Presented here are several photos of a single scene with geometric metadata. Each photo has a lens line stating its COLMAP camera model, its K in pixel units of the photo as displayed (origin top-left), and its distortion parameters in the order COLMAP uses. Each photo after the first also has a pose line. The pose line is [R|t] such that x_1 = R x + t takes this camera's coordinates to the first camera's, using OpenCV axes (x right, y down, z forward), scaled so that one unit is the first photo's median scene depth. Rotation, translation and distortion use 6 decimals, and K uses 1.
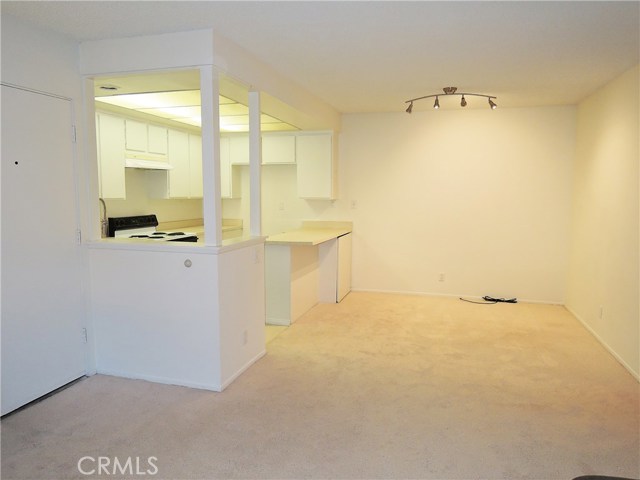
lens RADIAL K [[444.9, 0, 320.0], [0, 444.9, 240.0], [0, 0, 1]] dist [-0.001040, -0.000192]
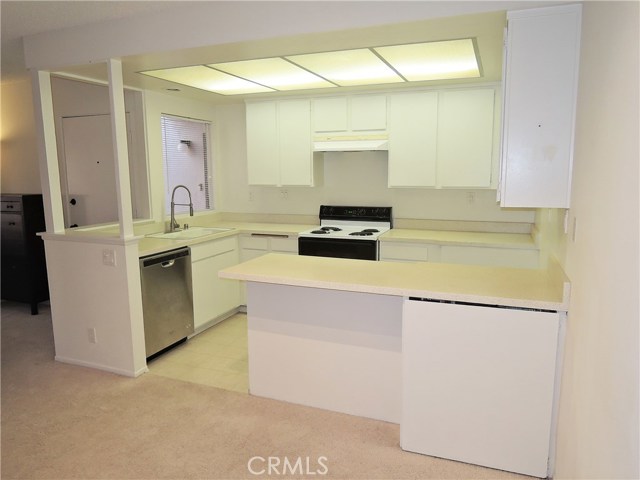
lens RADIAL K [[470.8, 0, 320.0], [0, 470.8, 240.0], [0, 0, 1]] dist [-0.002294, -0.000399]
pose [[-0.081038, 0.153362, -0.984842, 0.527286], [-0.094671, 0.982440, 0.160778, -0.136542], [0.992205, 0.106266, -0.065096, 1.047015]]
